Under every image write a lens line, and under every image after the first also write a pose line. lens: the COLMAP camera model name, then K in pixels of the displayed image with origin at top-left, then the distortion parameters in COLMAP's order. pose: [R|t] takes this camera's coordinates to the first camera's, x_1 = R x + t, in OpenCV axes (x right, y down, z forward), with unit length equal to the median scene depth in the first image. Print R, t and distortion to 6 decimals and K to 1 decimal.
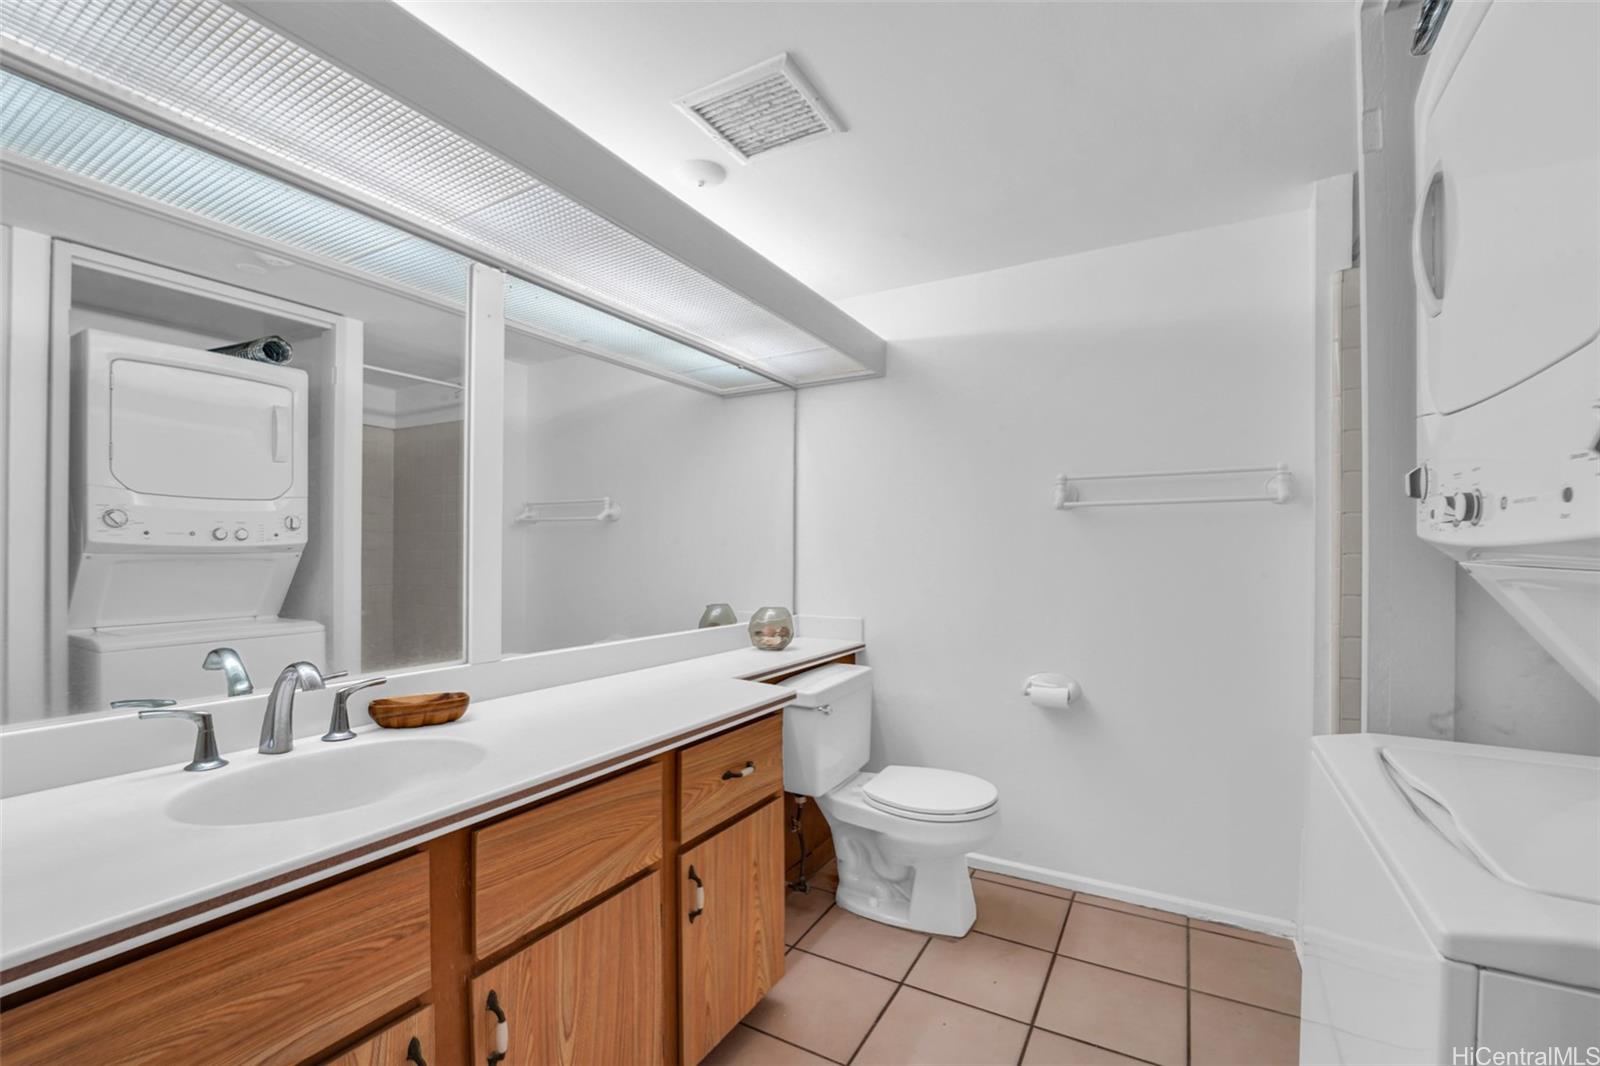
lens RADIAL K [[691.2, 0, 805.0], [0, 691.2, 551.6], [0, 0, 1]] dist [-0.019631, -0.000101]
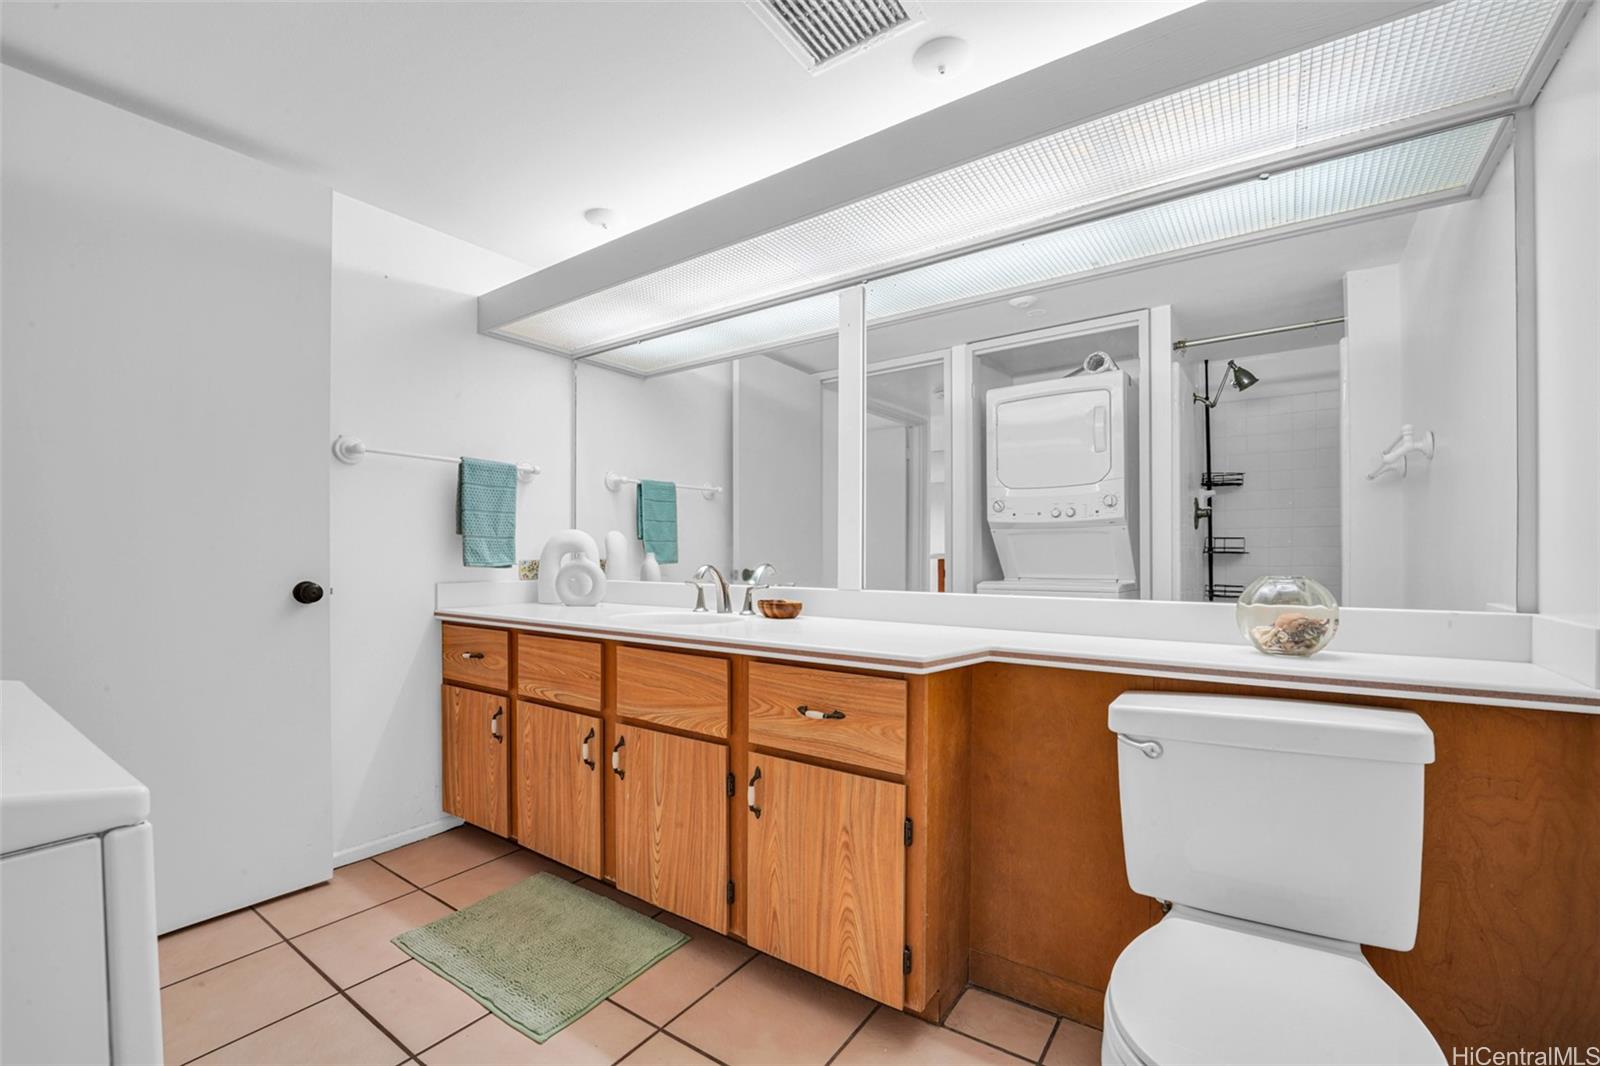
lens RADIAL K [[661.3, 0, 803.5], [0, 661.3, 554.9], [0, 0, 1]] dist [-0.017552, -0.000048]
pose [[-0.096565, -0.002514, -0.995324, 0.876347], [0.000007, 0.999997, -0.002527, 0.107572], [0.995327, -0.000251, -0.096565, 1.140671]]
